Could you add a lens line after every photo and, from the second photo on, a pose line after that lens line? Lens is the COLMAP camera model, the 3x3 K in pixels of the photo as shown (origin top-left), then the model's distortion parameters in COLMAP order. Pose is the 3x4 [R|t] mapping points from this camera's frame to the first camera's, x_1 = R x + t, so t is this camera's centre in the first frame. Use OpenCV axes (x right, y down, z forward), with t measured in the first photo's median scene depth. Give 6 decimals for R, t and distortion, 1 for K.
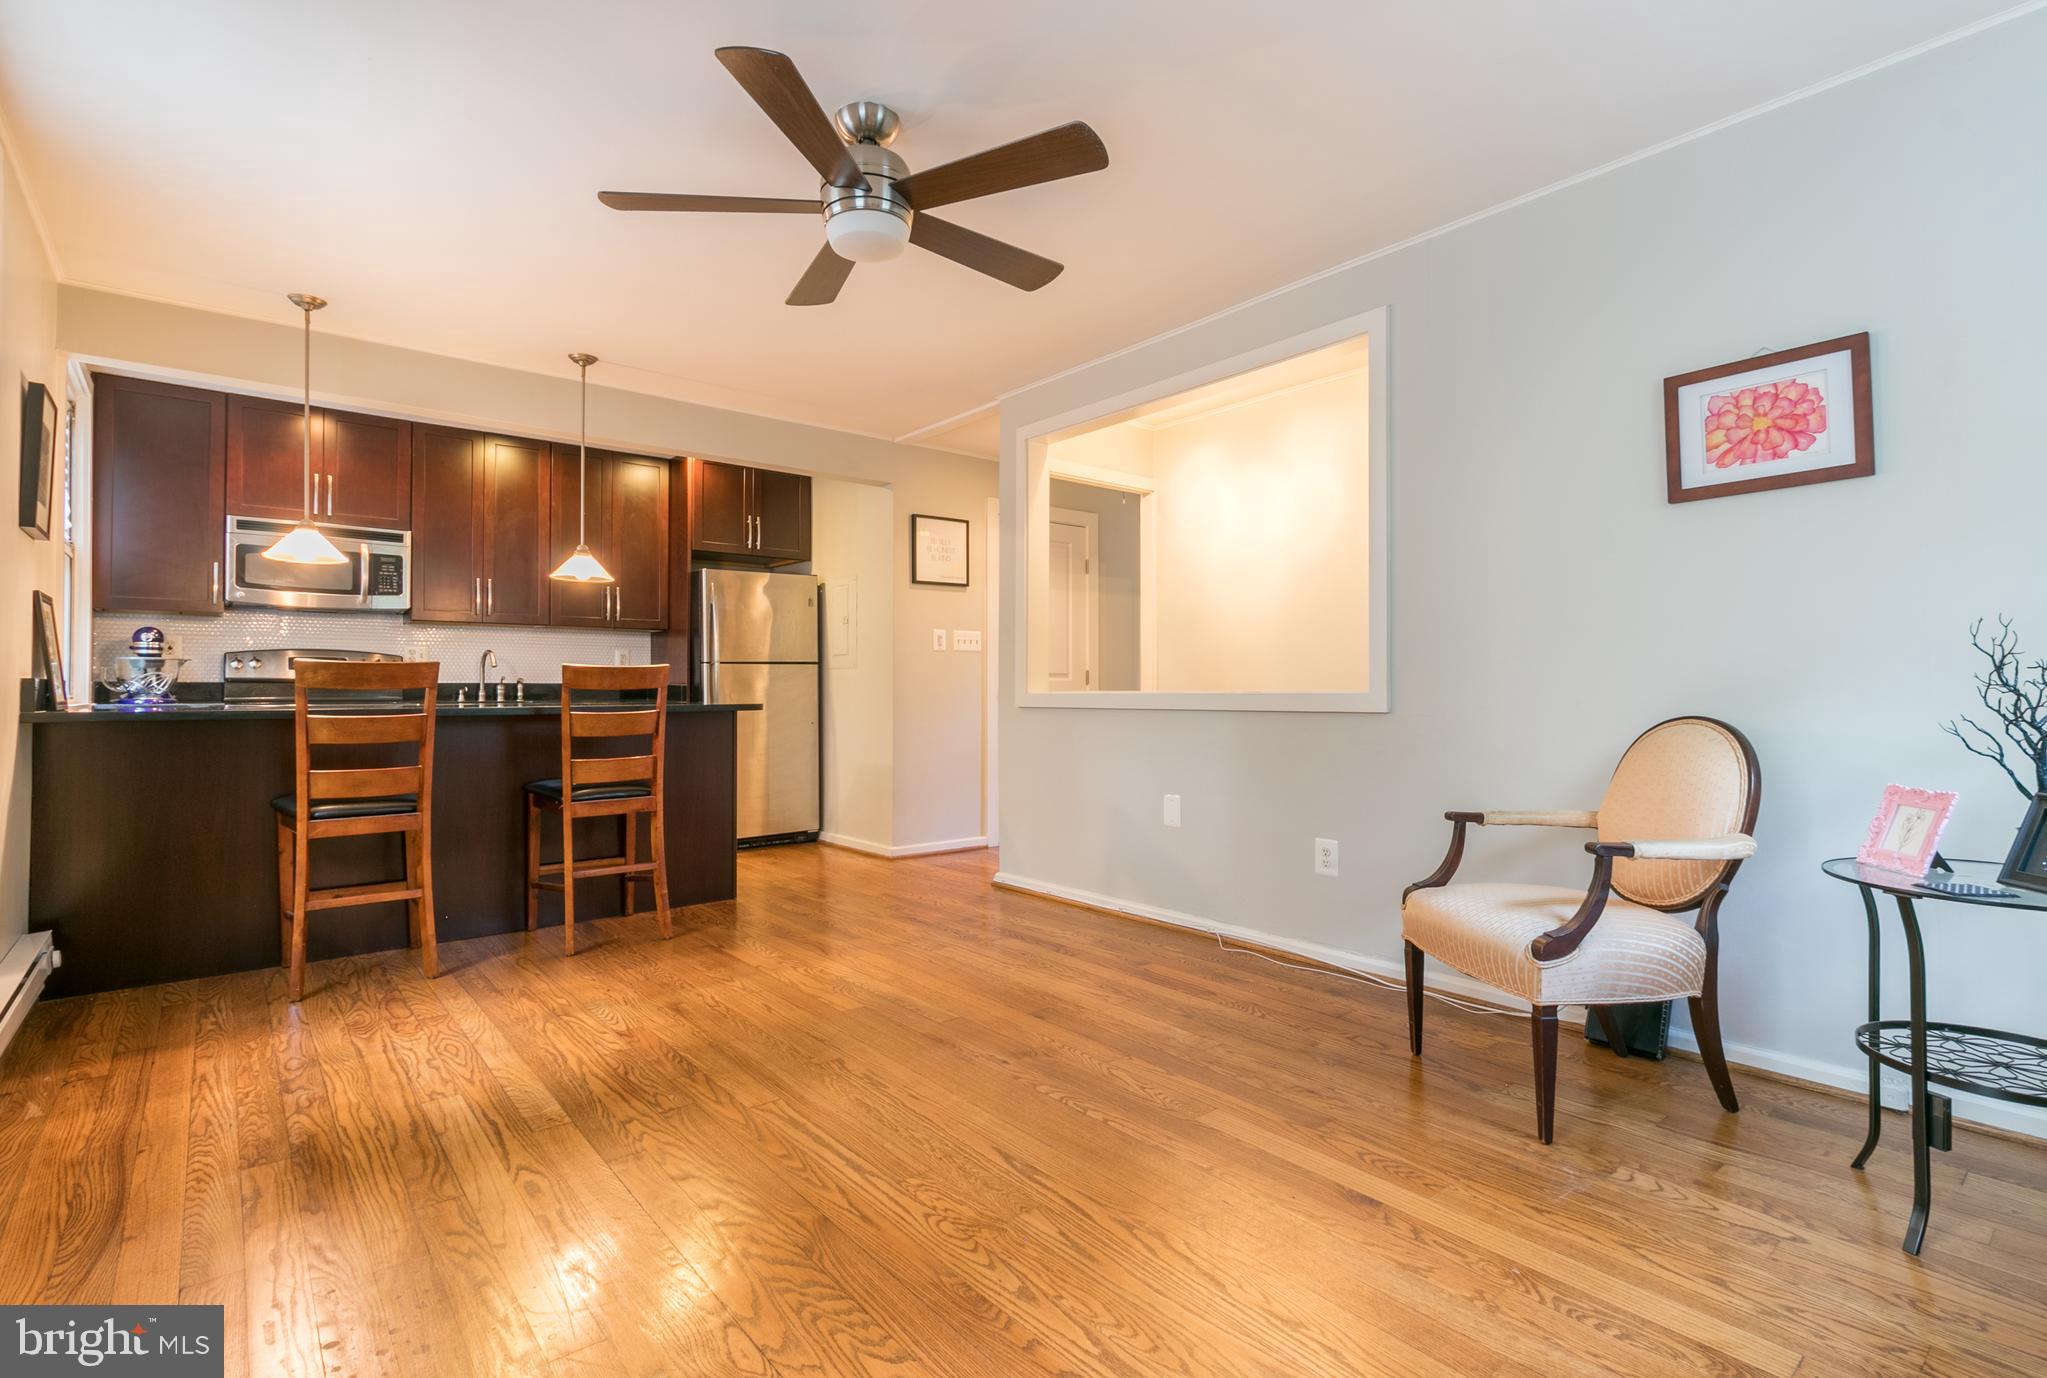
lens RADIAL K [[963.8, 0, 1023.5], [0, 963.8, 689.0], [0, 0, 1]] dist [-0.000077, -0.000044]
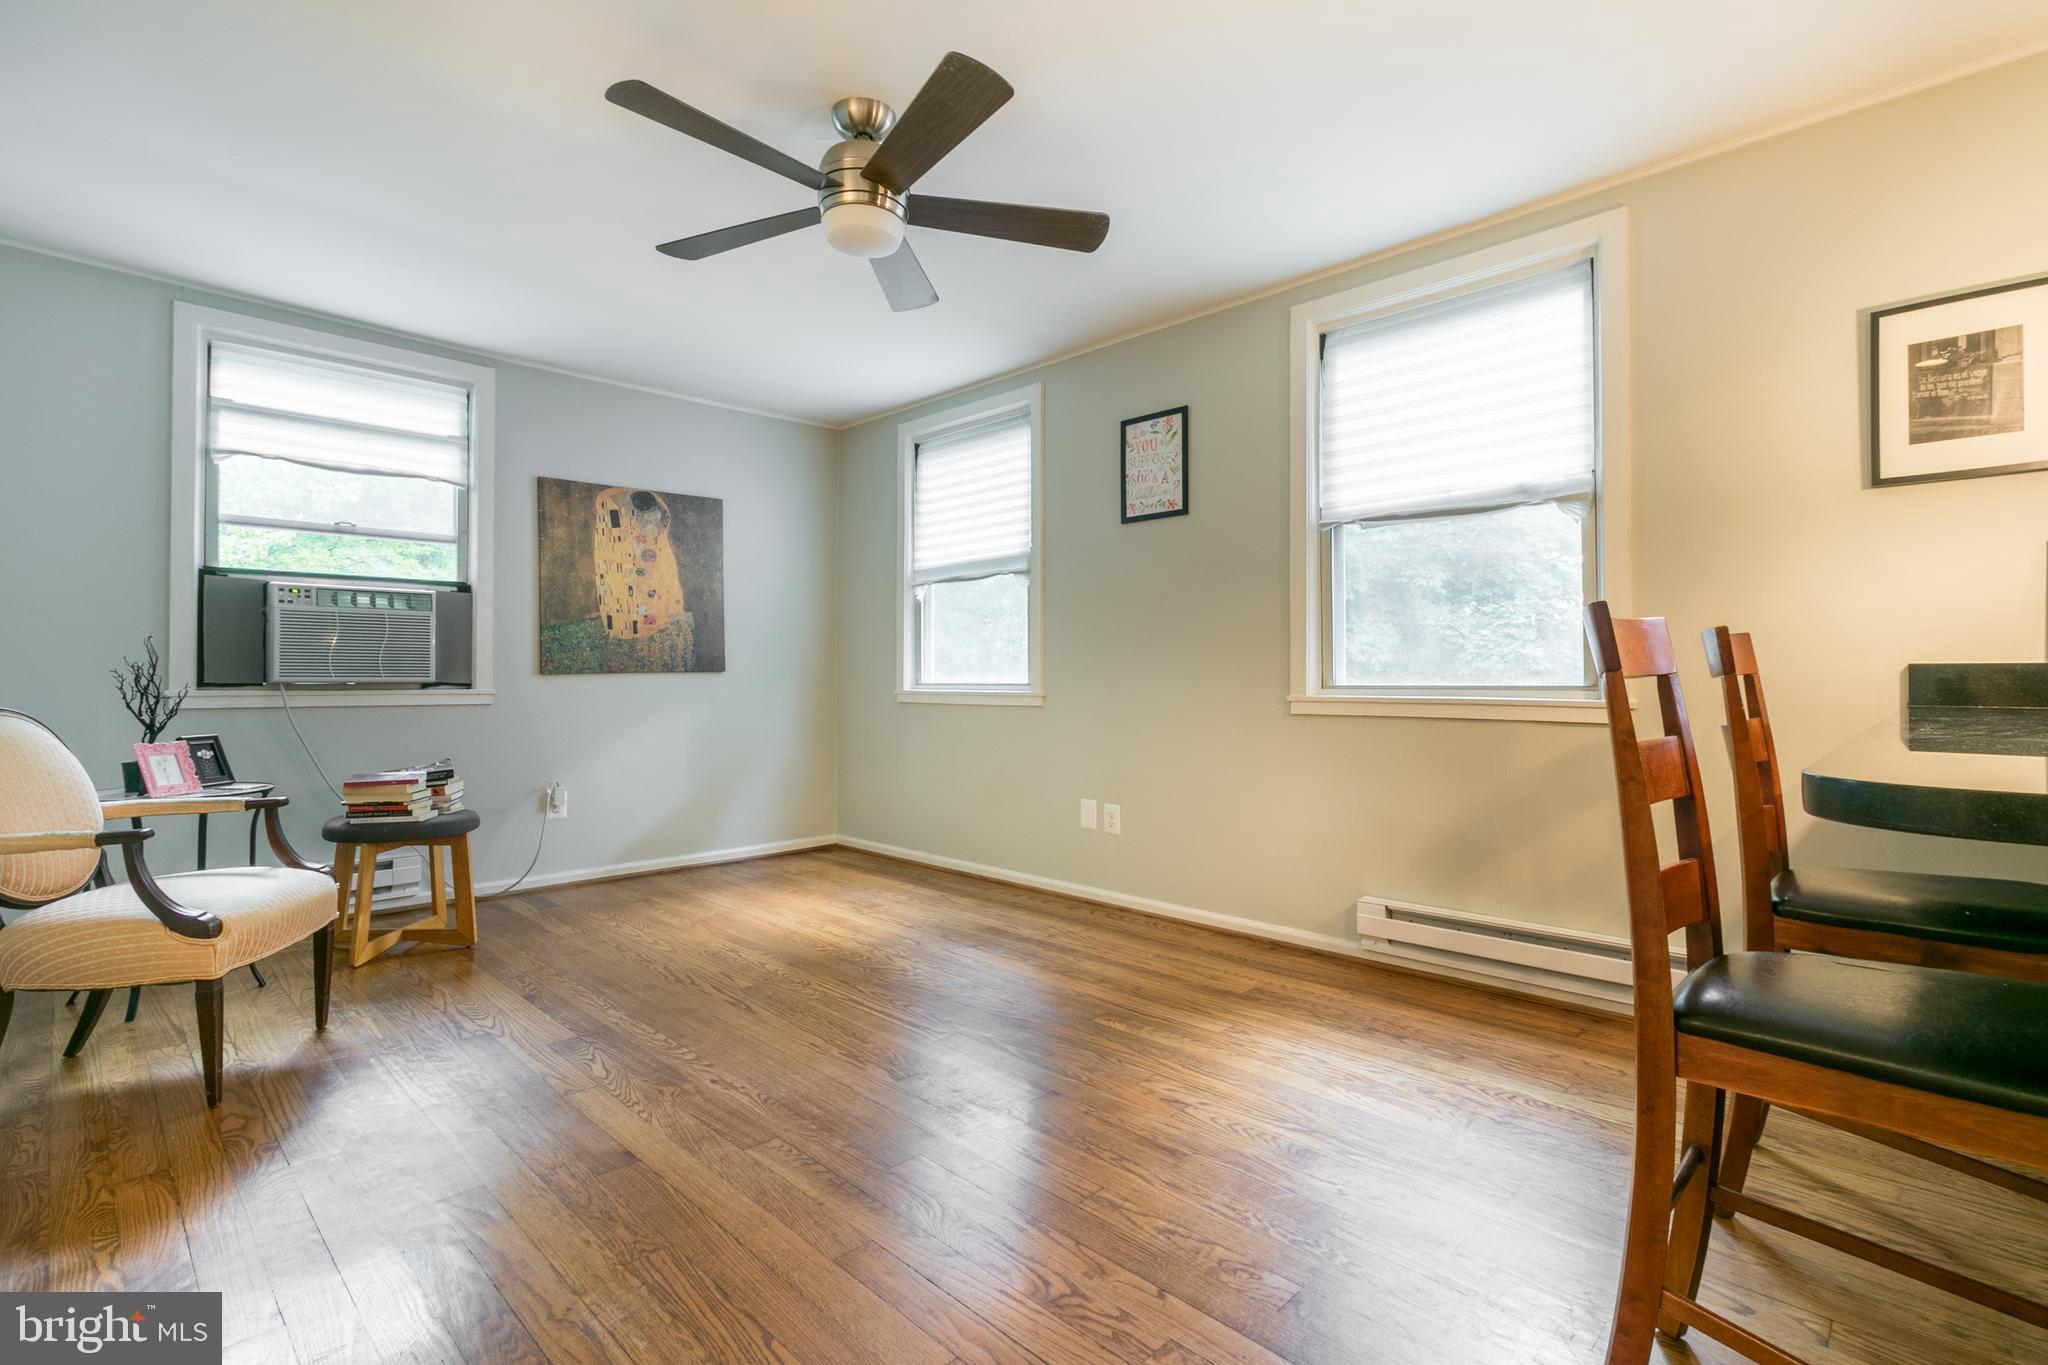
lens RADIAL K [[950.4, 0, 1024.0], [0, 950.4, 682.5], [0, 0, 1]] dist [-0.001014, 0.000056]
pose [[-0.995392, 0.000334, -0.095886, -0.254735], [-0.000231, 0.999983, 0.005881, -0.000098], [0.095887, 0.005876, -0.995375, 2.161693]]
